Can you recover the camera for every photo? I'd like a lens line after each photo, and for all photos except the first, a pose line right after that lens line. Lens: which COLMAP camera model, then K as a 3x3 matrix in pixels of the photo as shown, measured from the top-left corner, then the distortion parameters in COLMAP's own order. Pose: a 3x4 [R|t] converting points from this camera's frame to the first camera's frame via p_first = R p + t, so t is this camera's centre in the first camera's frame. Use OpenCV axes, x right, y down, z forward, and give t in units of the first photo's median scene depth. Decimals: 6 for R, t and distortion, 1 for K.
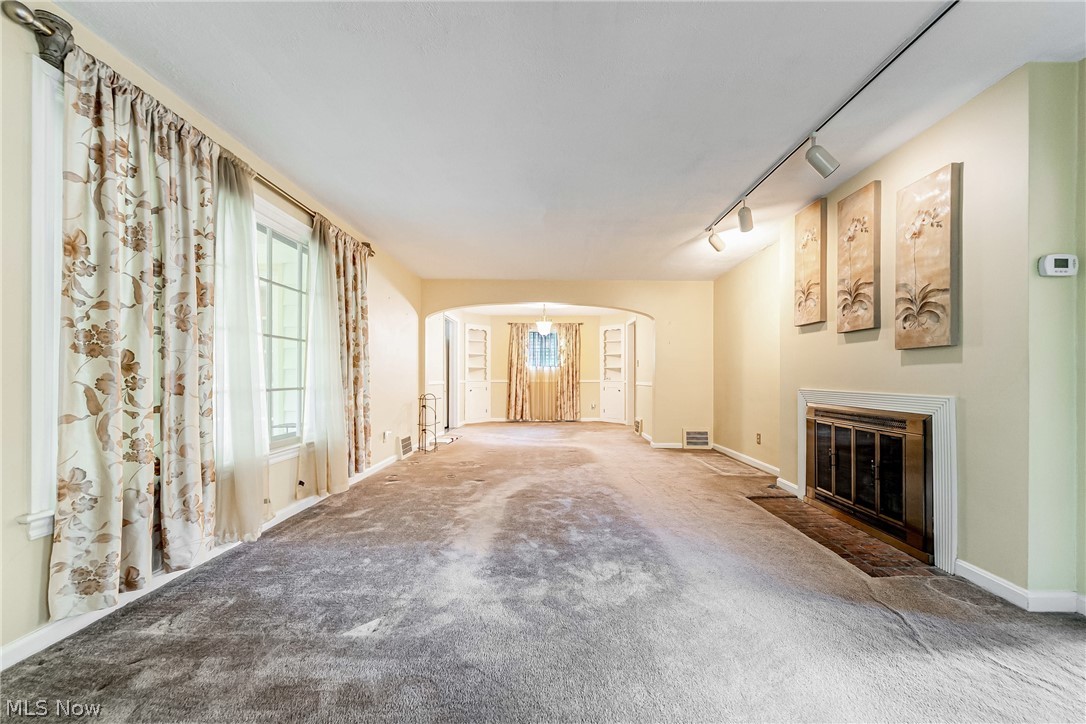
lens RADIAL K [[373.4, 0, 545.7], [0, 373.4, 367.6], [0, 0, 1]] dist [-0.000724, -0.000409]
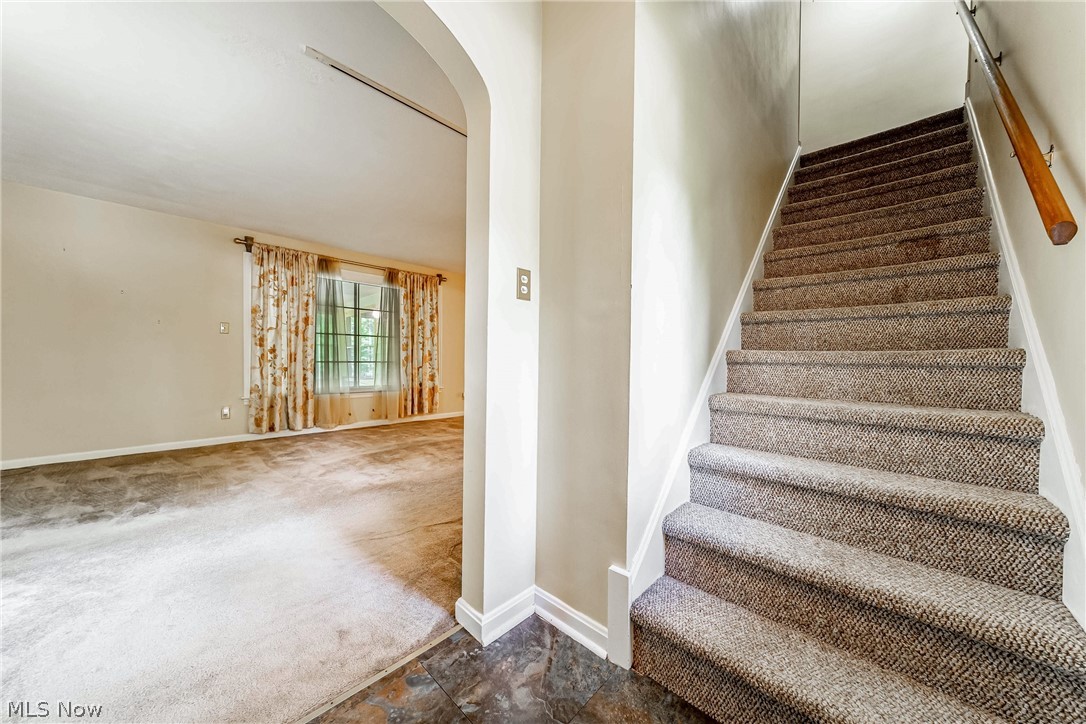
lens RADIAL K [[373.4, 0, 547.5], [0, 373.4, 360.5], [0, 0, 1]] dist [-0.000724, -0.000409]
pose [[0.729425, 0.011216, -0.683968, 2.315577], [-0.006240, 0.999933, 0.009744, 0.032624], [0.684032, -0.002839, 0.729447, 0.388645]]
